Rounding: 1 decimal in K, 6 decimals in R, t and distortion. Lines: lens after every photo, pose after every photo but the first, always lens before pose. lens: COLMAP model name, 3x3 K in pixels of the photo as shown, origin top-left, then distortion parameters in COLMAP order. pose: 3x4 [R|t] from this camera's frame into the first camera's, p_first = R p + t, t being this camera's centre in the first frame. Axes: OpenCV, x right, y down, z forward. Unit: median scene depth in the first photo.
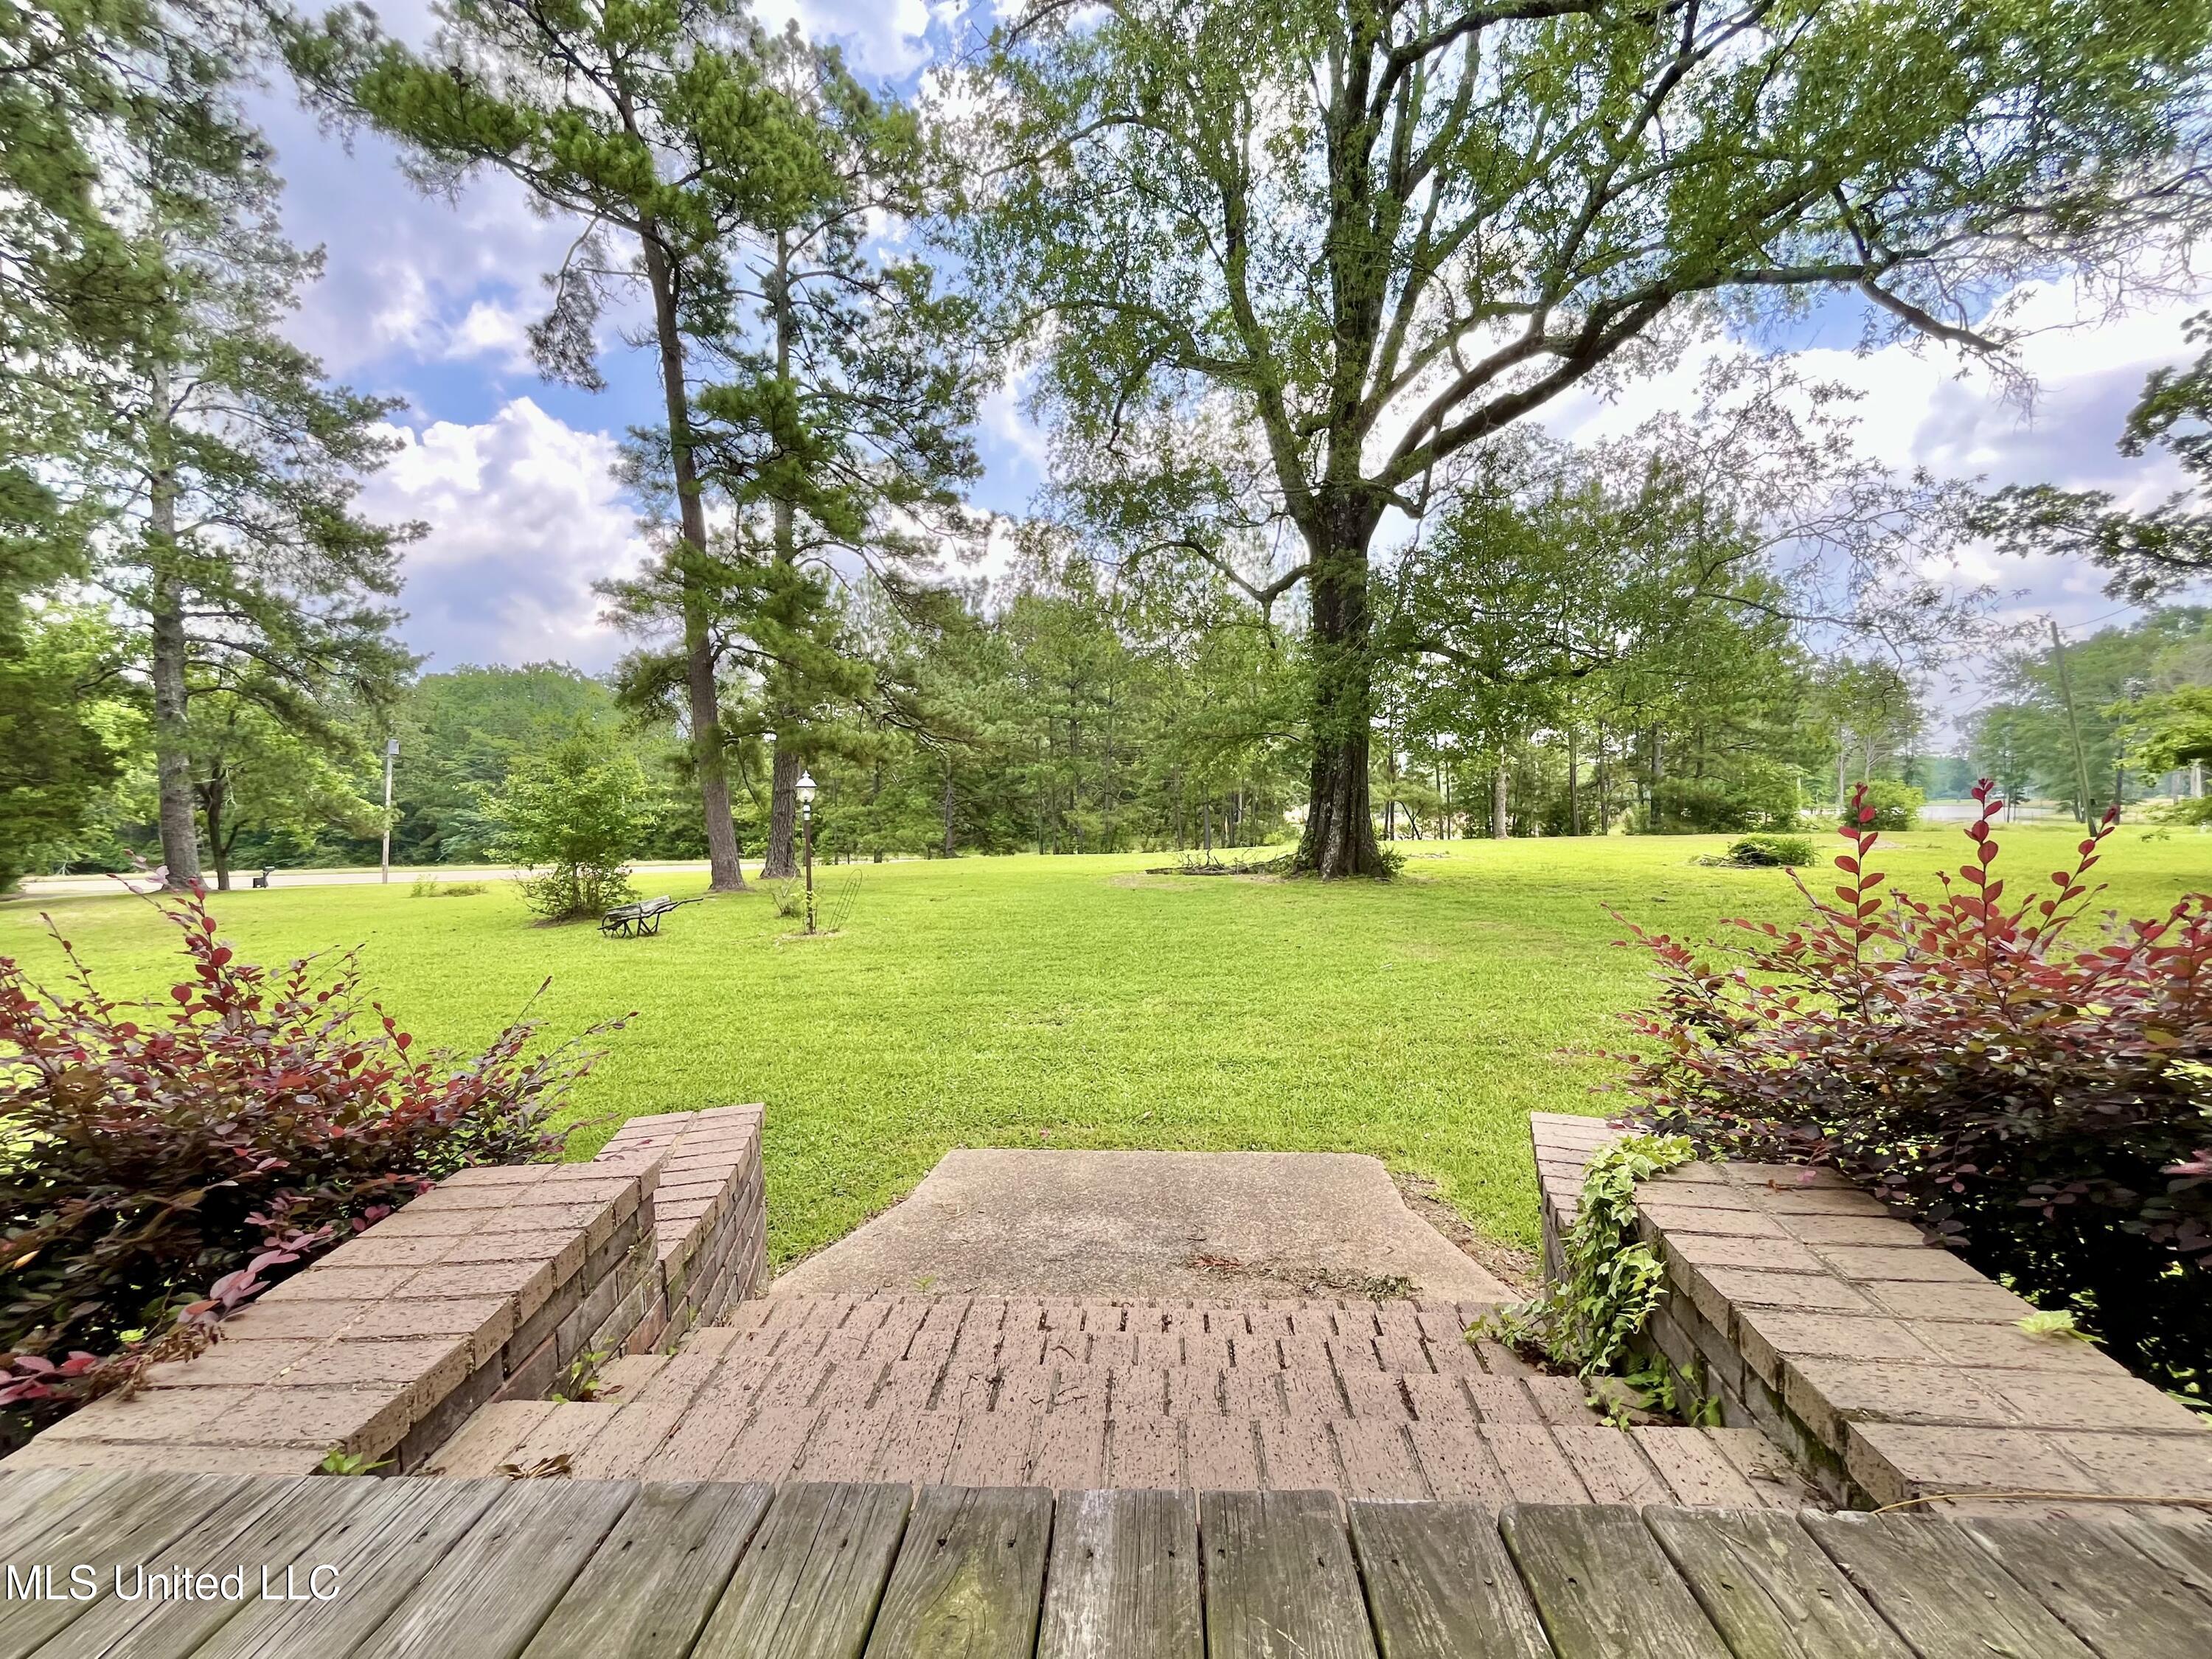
lens RADIAL K [[895.0, 0, 1106.0], [0, 895.0, 829.5], [0, 0, 1]] dist [-0.003412, -0.000468]
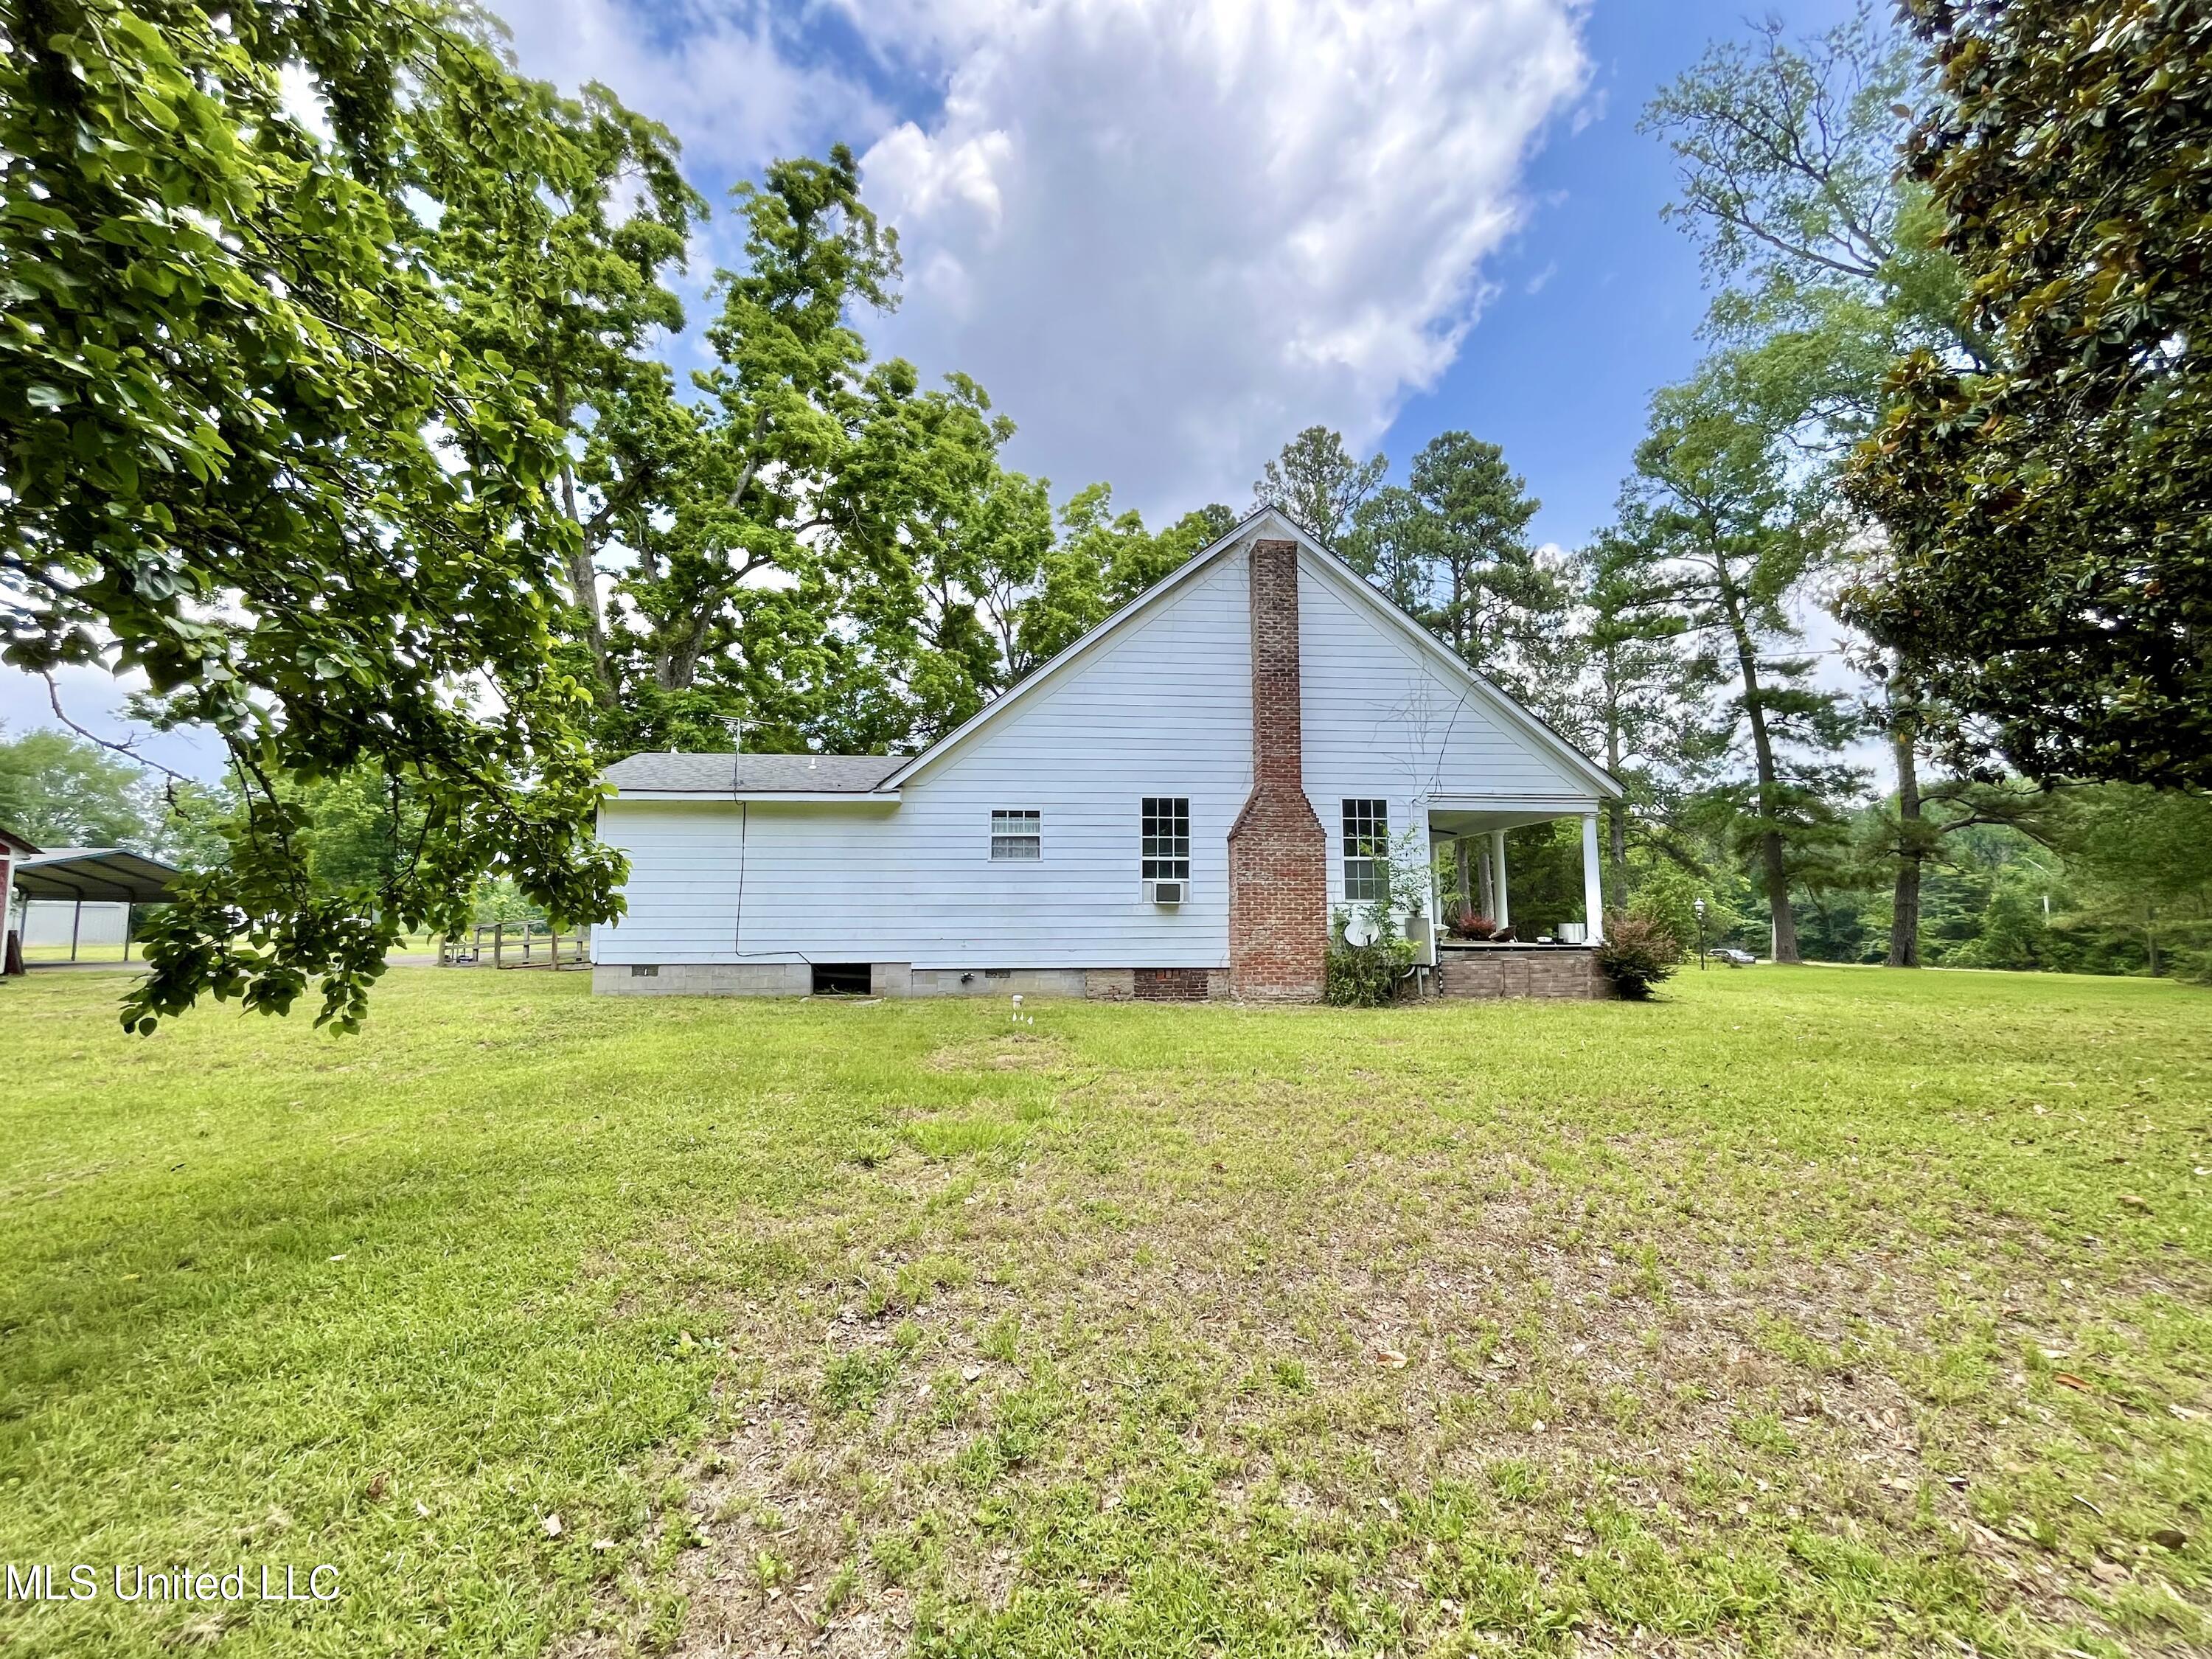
lens RADIAL K [[895.0, 0, 1106.0], [0, 895.0, 829.5], [0, 0, 1]] dist [-0.003412, -0.000468]
pose [[0.137226, -0.082997, -0.987056, 0.558445], [-0.031410, 0.995618, -0.088084, -0.003032], [0.990042, 0.043091, 0.134018, -0.254218]]
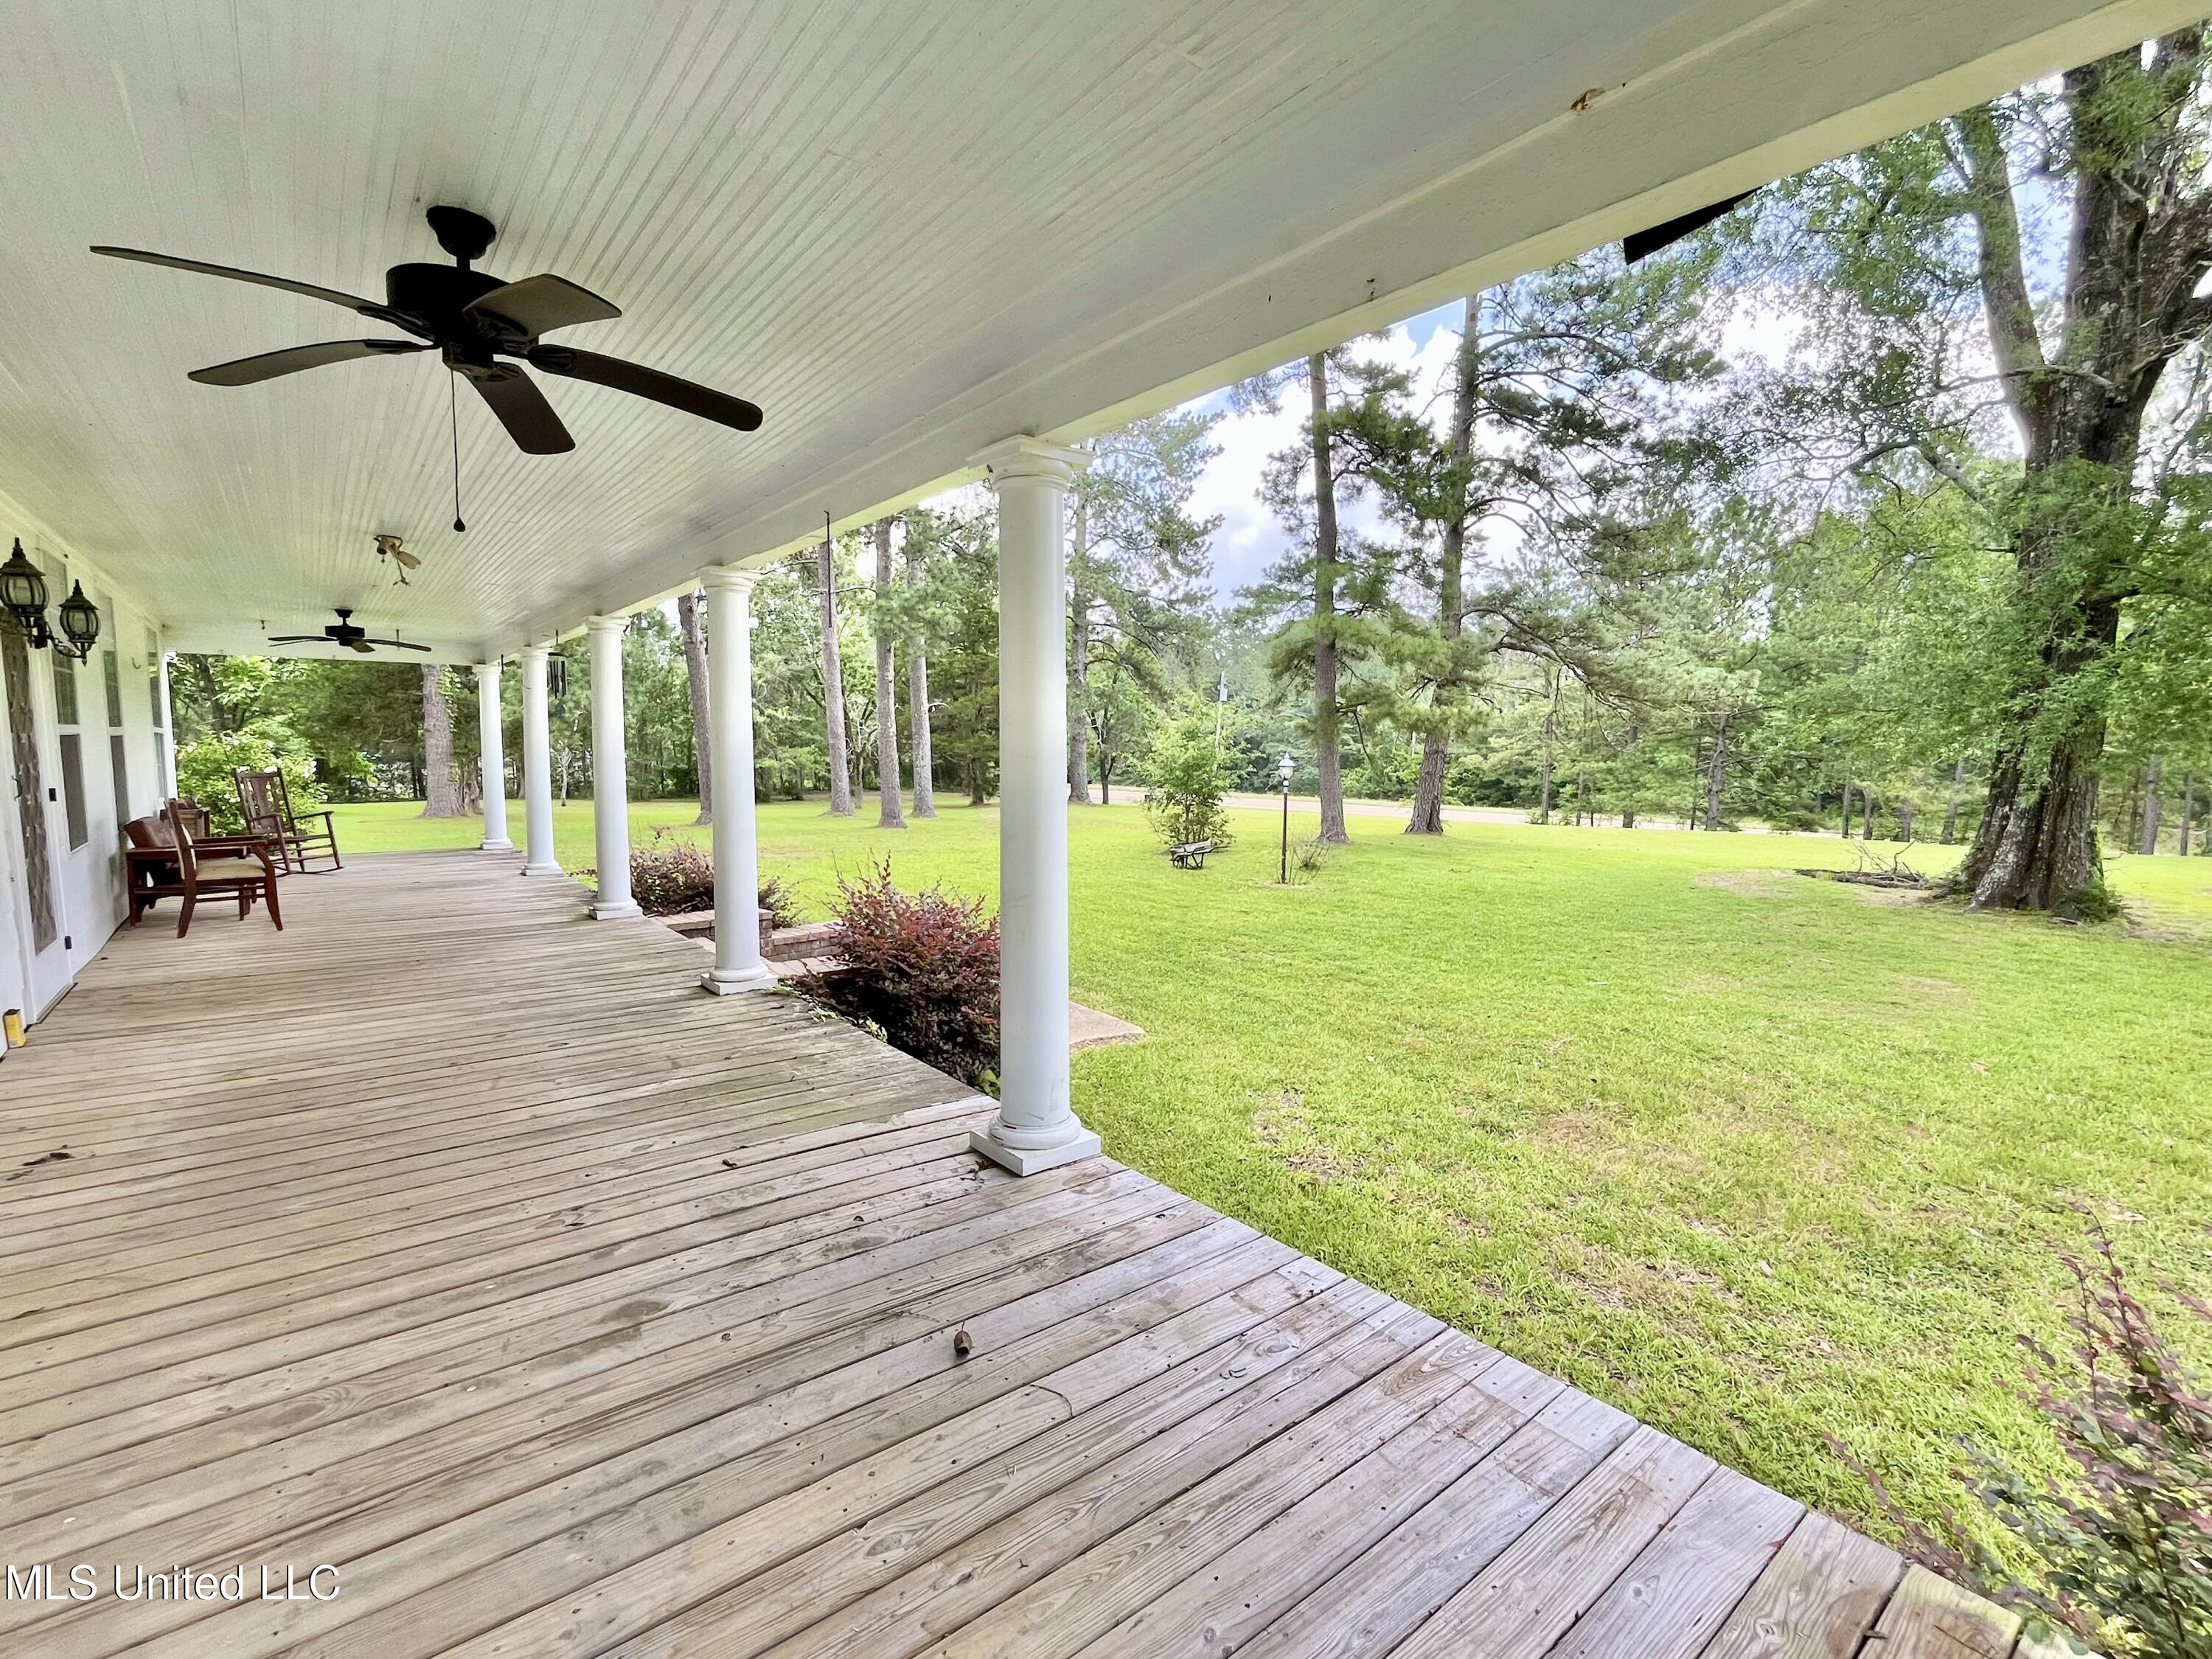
lens RADIAL K [[1005.3, 0, 1106.0], [0, 1005.3, 829.5], [0, 0, 1]] dist [-0.000345, -0.000082]
pose [[0.663074, 0.094133, -0.742612, 0.193987], [-0.048595, 0.995382, 0.082783, -0.022459], [0.746975, -0.018804, 0.664586, -0.044230]]
